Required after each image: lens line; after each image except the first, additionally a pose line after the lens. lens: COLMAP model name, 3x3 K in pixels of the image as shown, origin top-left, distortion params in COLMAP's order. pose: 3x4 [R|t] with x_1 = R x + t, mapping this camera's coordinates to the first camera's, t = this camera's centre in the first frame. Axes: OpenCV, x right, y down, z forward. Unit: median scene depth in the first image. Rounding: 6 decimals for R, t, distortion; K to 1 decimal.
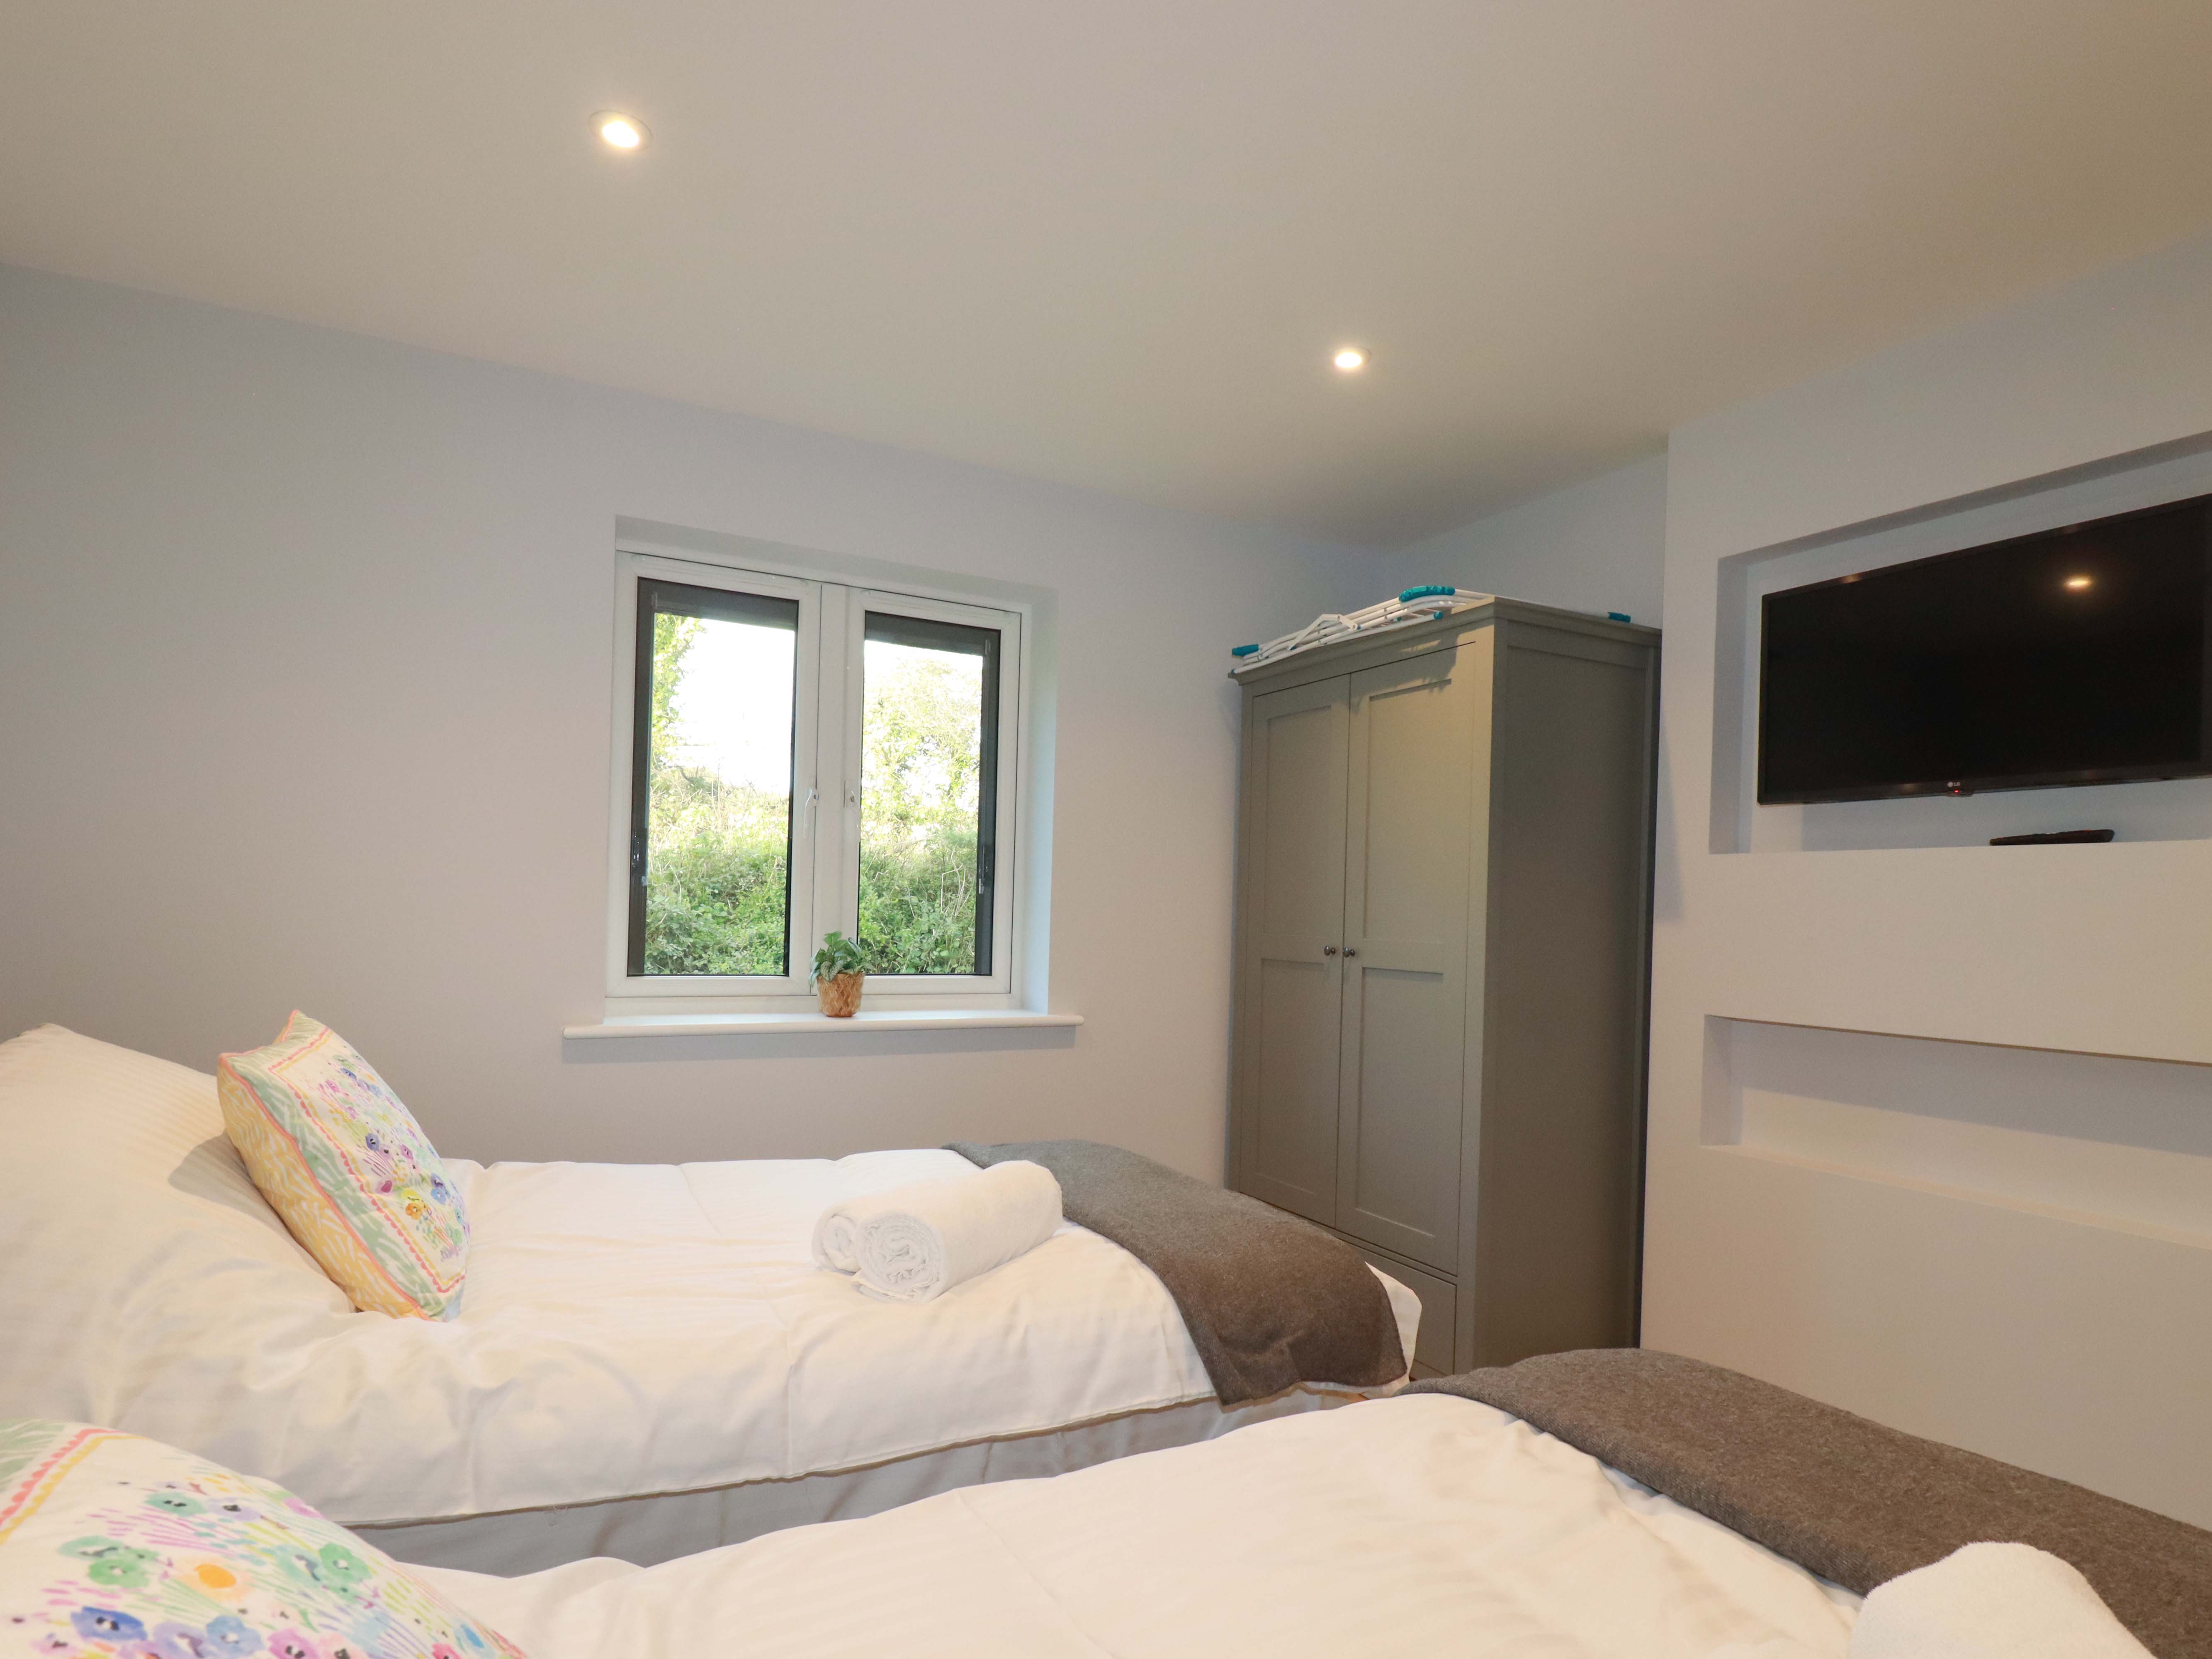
lens RADIAL K [[1209.3, 0, 1100.7], [0, 1209.3, 907.0], [0, 0, 1]] dist [0.001014, -0.018264]
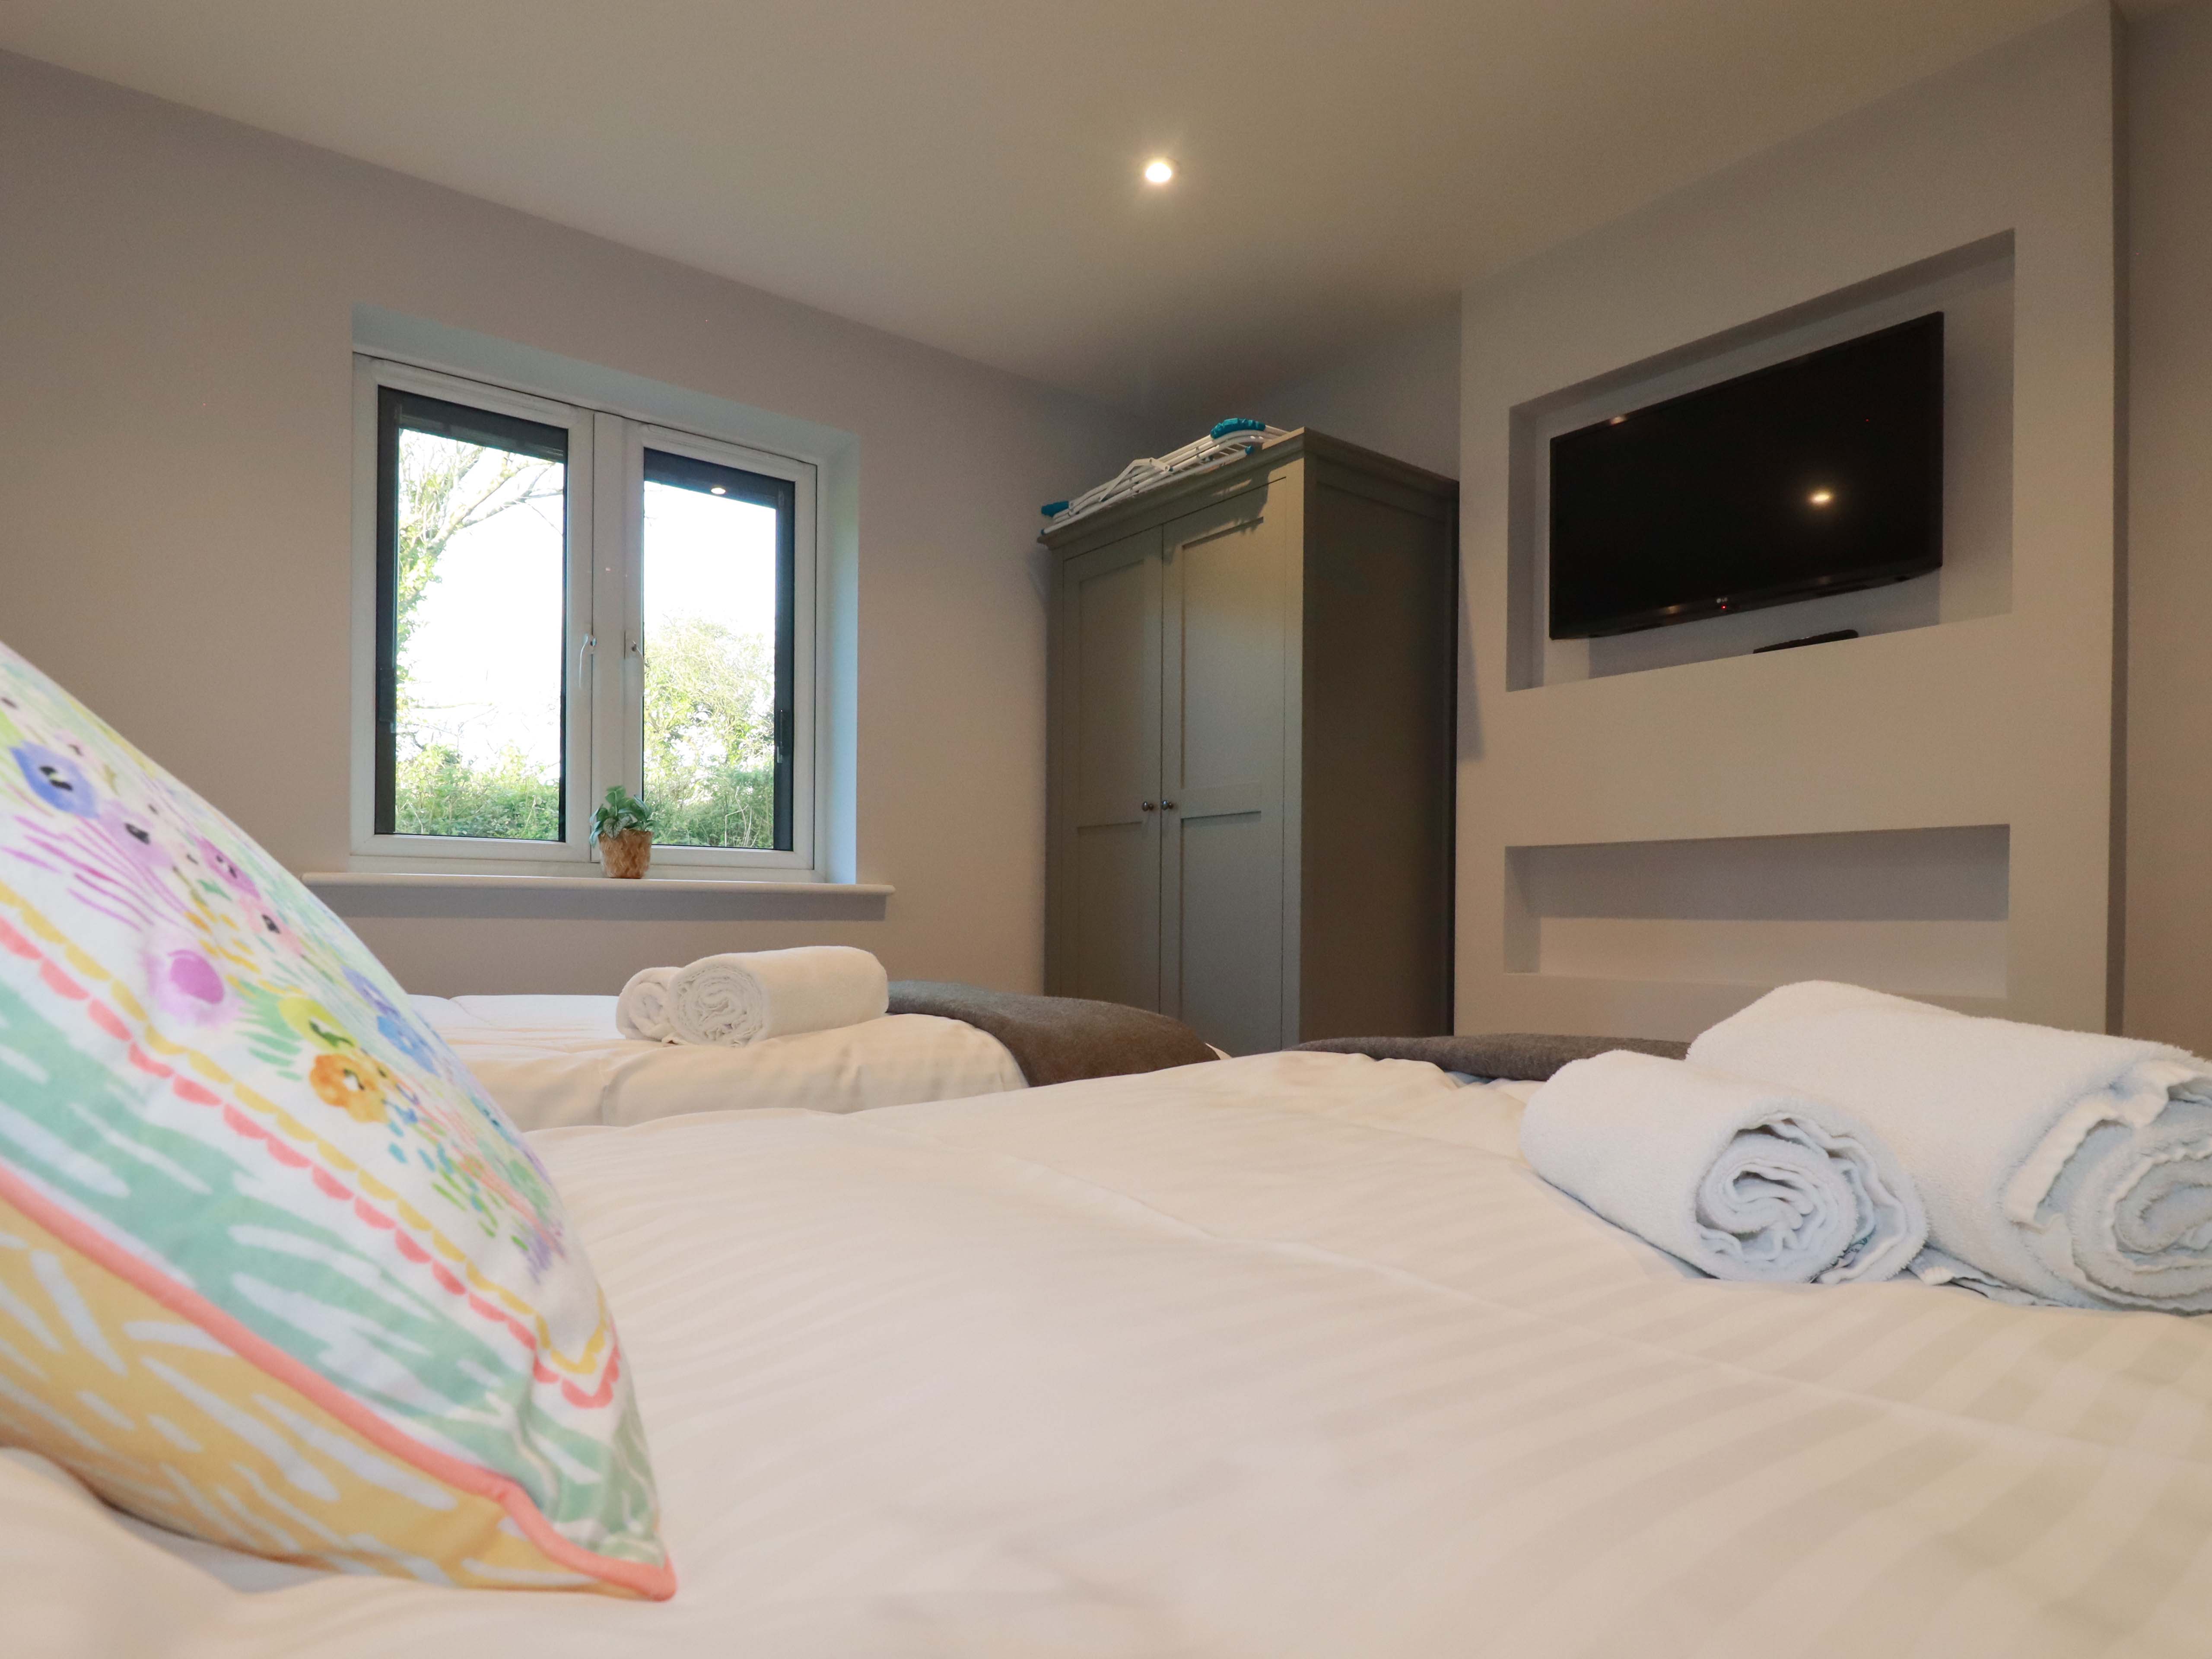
lens RADIAL K [[1264.1, 0, 1115.1], [0, 1264.1, 921.2], [0, 0, 1]] dist [0.001949, -0.021905]
pose [[0.984516, -0.021410, 0.173982, -0.018141], [0.020511, 0.999765, 0.006968, 0.124374], [-0.174091, -0.003292, 0.984724, -0.008915]]
